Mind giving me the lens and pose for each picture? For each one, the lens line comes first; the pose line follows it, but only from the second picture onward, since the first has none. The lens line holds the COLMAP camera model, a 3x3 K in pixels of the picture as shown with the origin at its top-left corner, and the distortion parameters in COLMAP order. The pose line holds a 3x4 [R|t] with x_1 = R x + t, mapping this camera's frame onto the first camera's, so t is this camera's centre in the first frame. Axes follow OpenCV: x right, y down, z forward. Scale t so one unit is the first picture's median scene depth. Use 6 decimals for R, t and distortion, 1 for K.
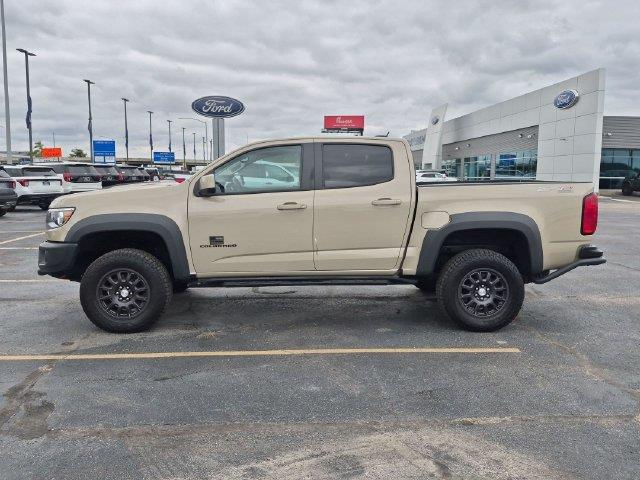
lens RADIAL K [[558.7, 0, 320.0], [0, 558.7, 240.0], [0, 0, 1]] dist [0.009505, -0.004310]
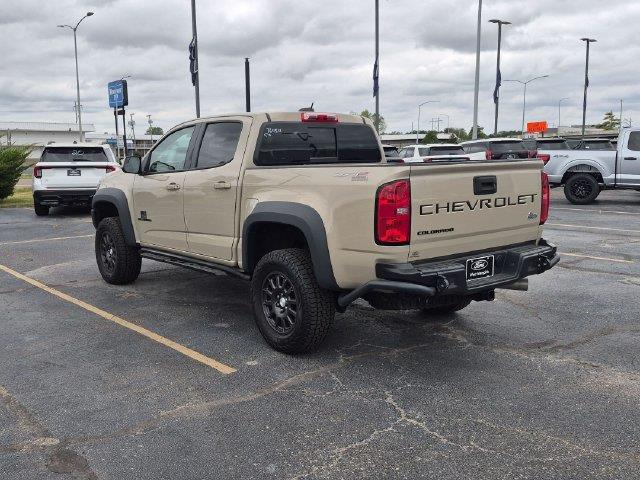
lens RADIAL K [[654.5, 0, 308.4], [0, 654.5, 240.3], [0, 0, 1]] dist [0.039220, -0.014449]
pose [[0.595336, 0.096479, -0.797663, 1.064130], [-0.080788, 0.994921, 0.060042, -0.054603], [0.799405, 0.028697, 0.600107, 0.468712]]
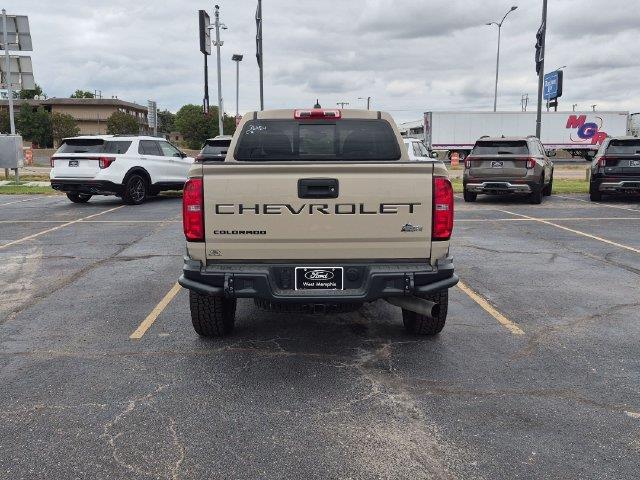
lens RADIAL K [[654.5, 0, 308.4], [0, 654.5, 240.3], [0, 0, 1]] dist [0.039220, -0.014449]
pose [[-0.034621, 0.136834, -0.989989, 1.293387], [-0.119954, 0.982853, 0.140043, -0.140876], [0.992176, 0.123601, -0.017614, 1.176220]]
